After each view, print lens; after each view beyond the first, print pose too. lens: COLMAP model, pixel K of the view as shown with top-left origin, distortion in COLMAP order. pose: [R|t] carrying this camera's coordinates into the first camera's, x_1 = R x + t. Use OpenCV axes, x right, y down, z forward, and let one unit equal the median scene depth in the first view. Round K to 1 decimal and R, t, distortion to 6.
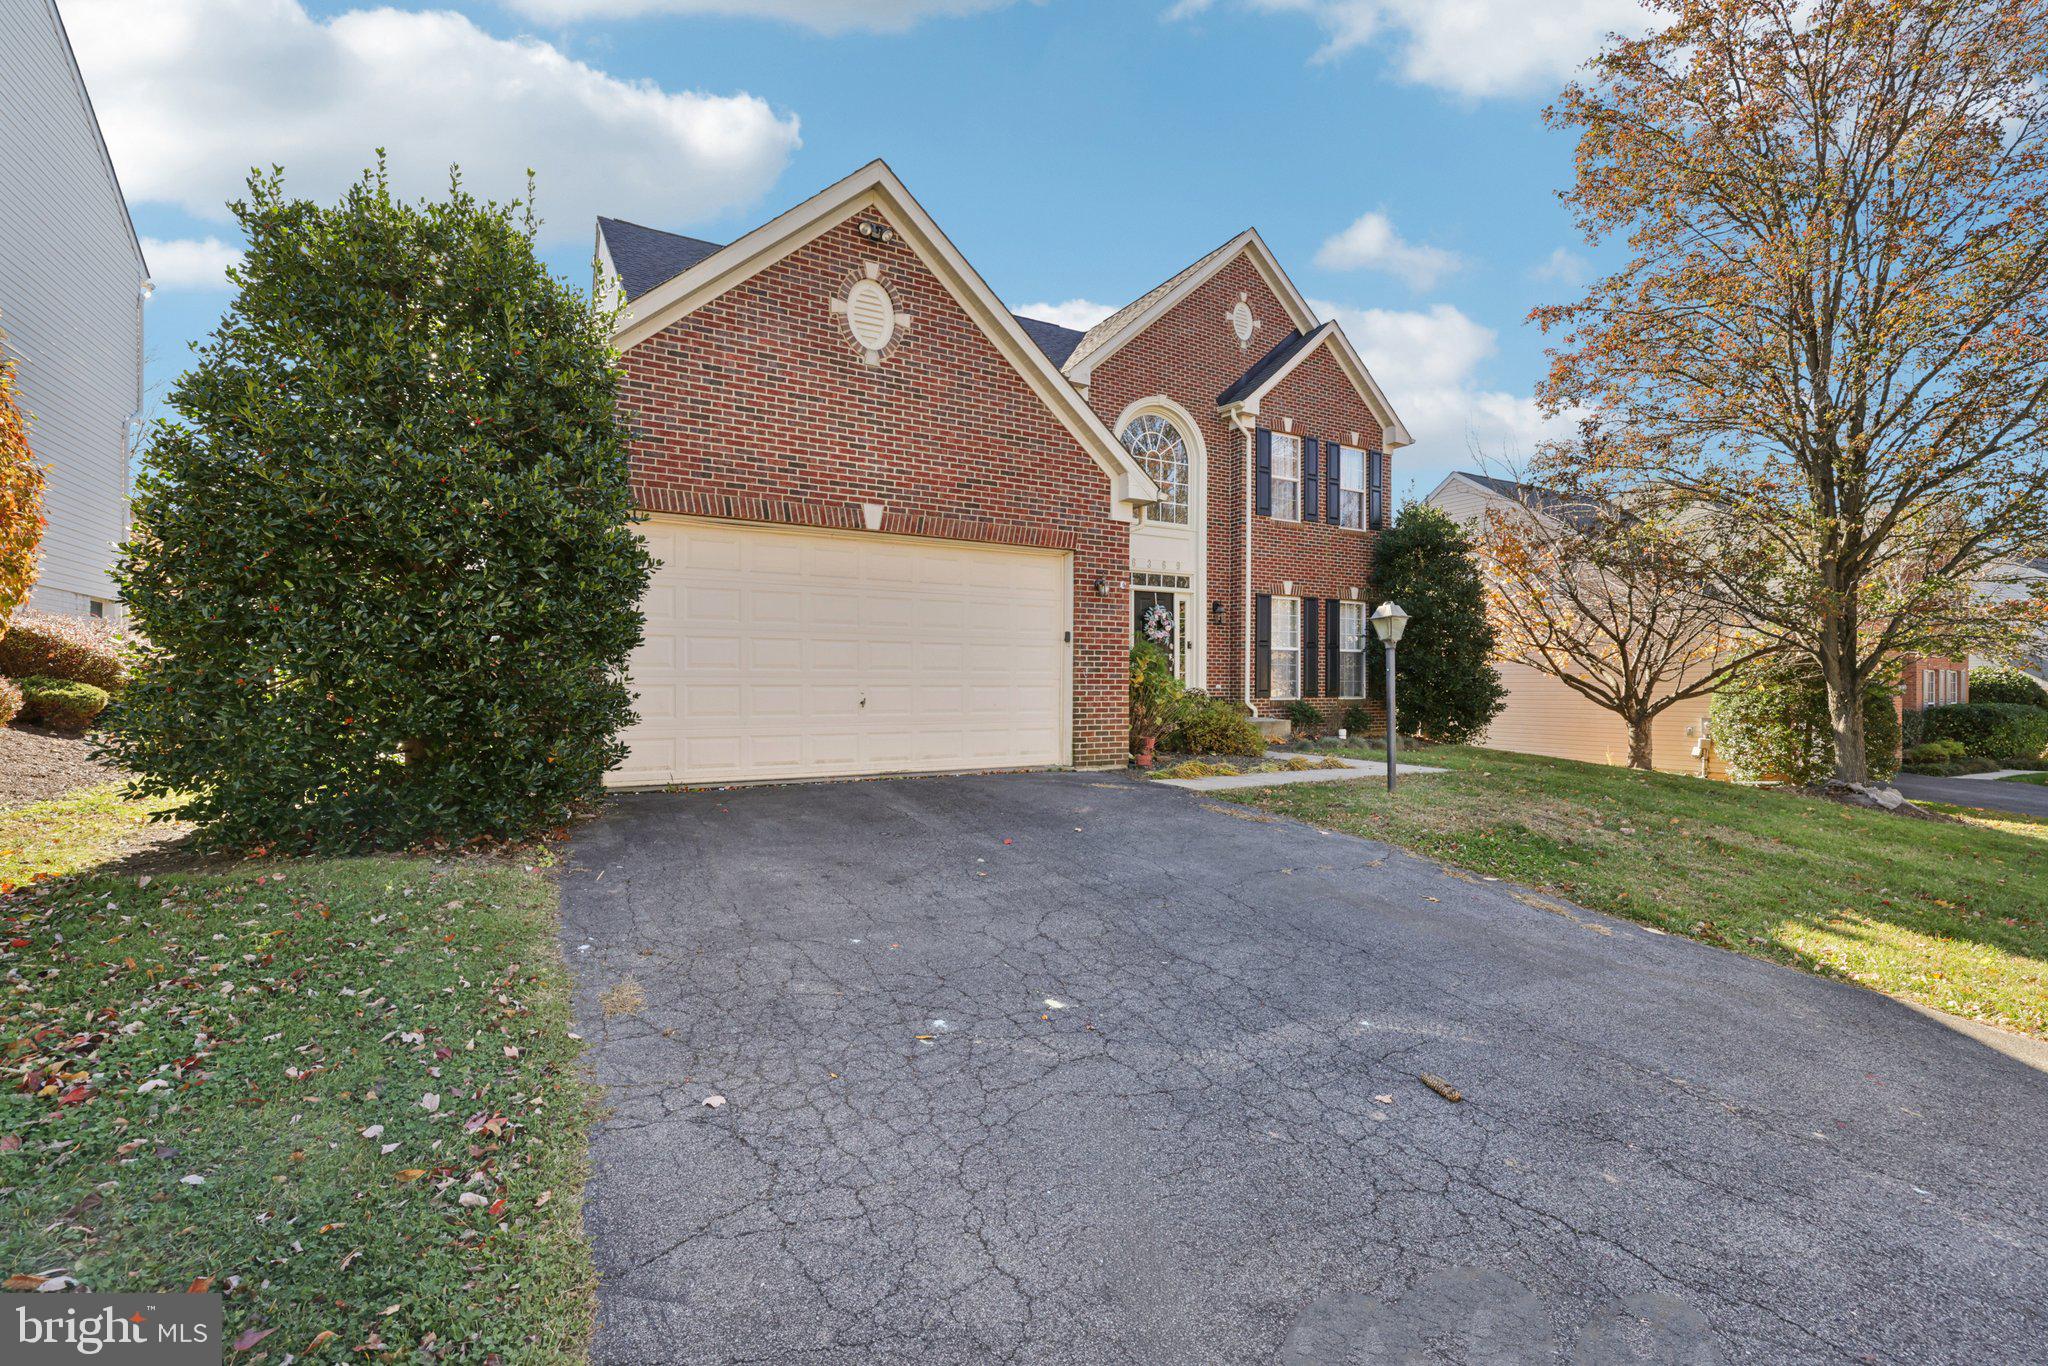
lens RADIAL K [[899.3, 0, 1027.7], [0, 899.3, 683.4], [0, 0, 1]] dist [0.003012, 0.000113]
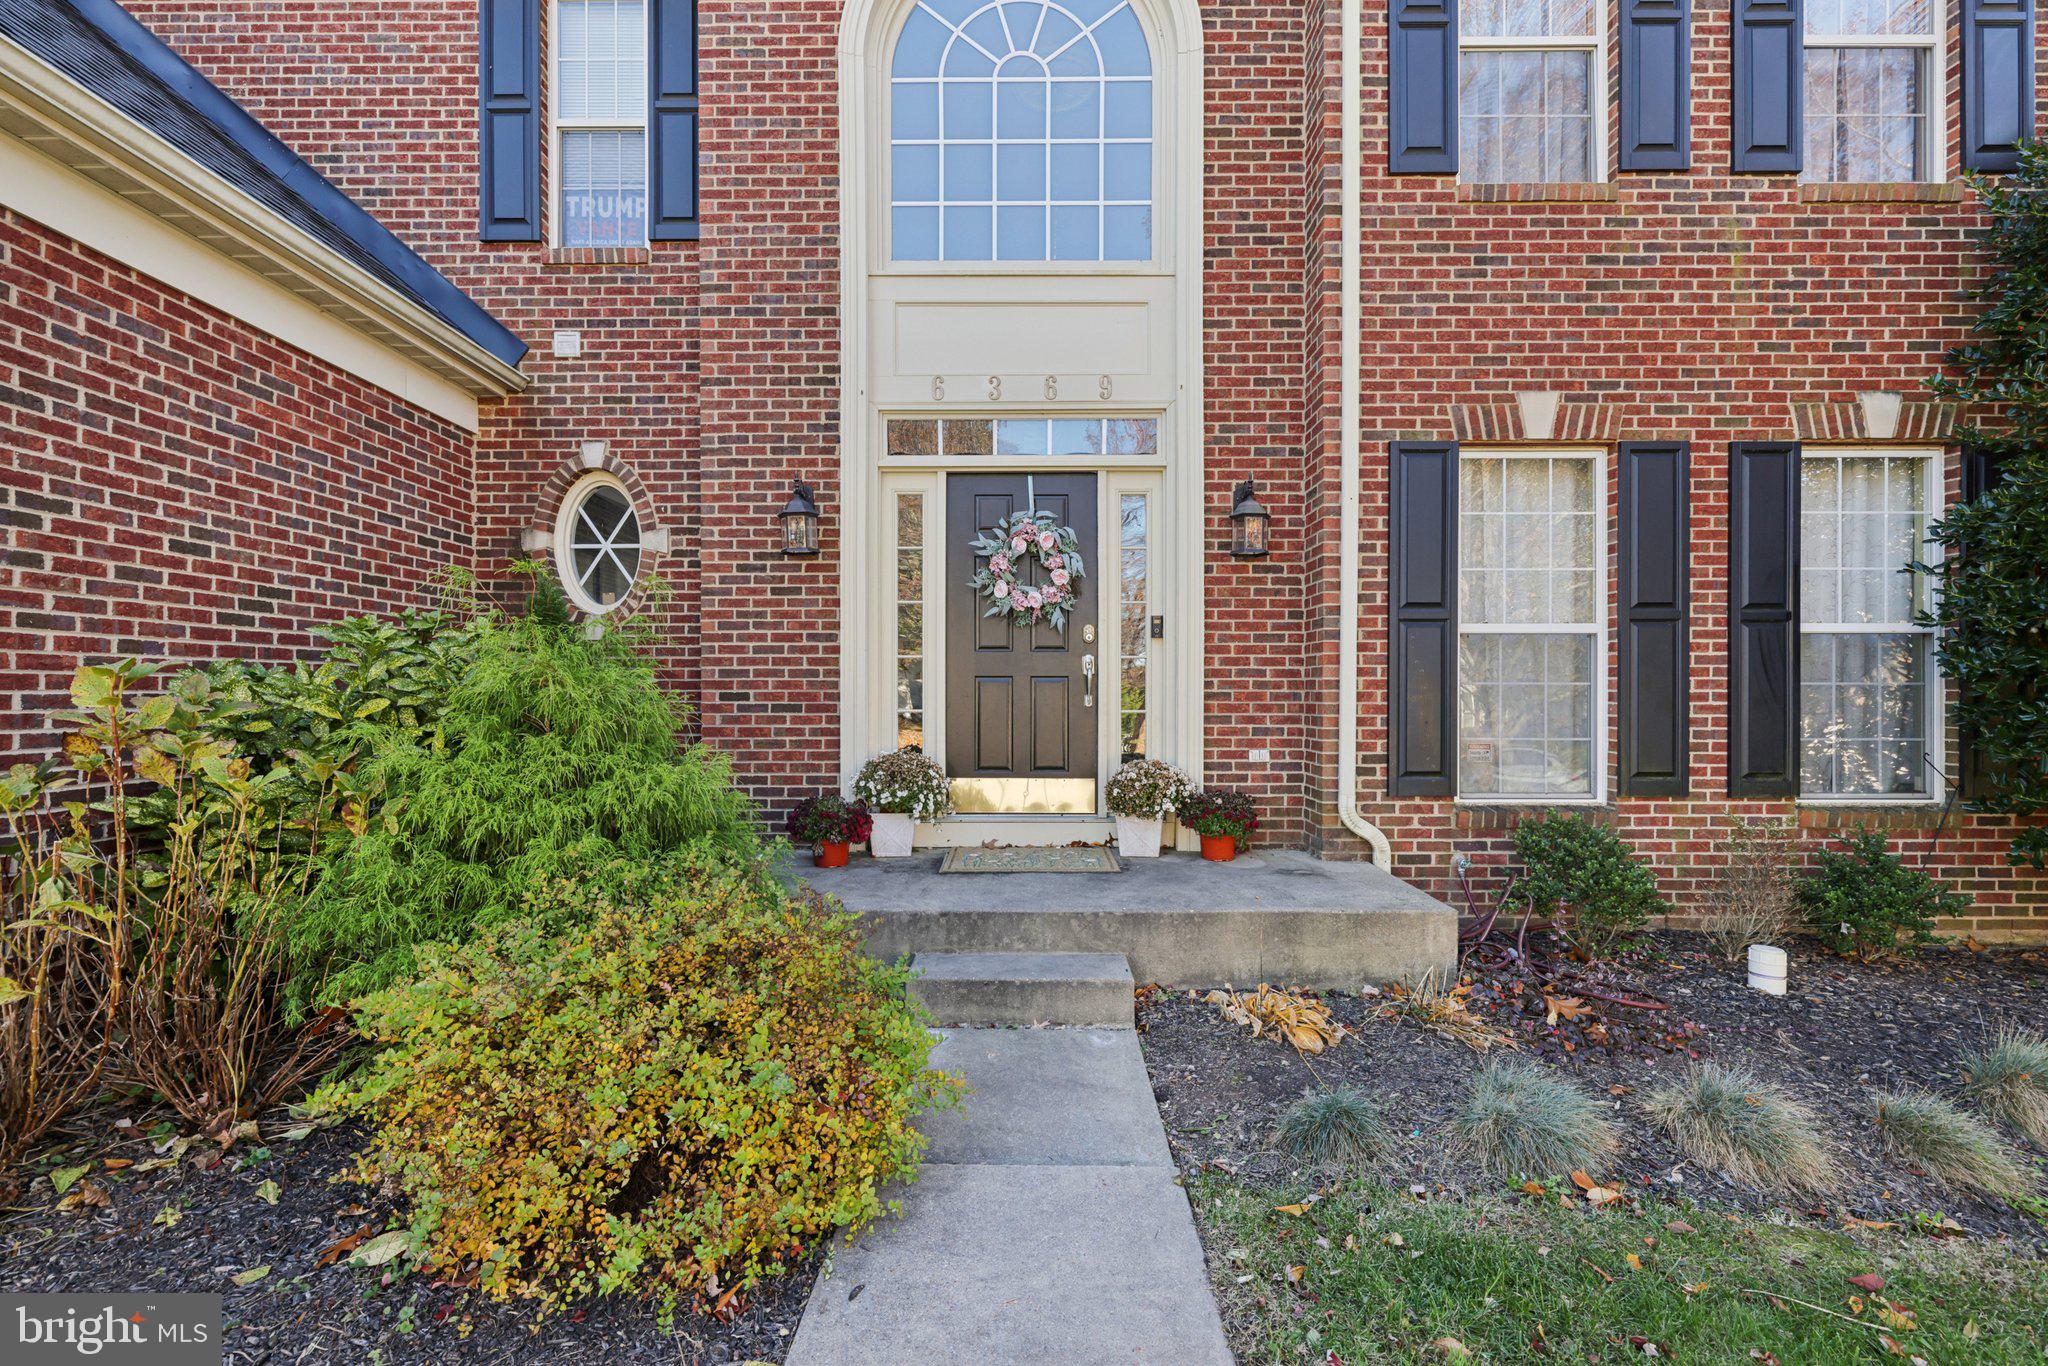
lens RADIAL K [[899.3, 0, 1015.8], [0, 899.3, 677.3], [0, 0, 1]] dist [0.003012, 0.000113]
pose [[0.864466, -0.004846, -0.502669, 0.293994], [0.001302, 0.999972, -0.007402, -0.021356], [0.502690, 0.005744, 0.864448, 0.681000]]
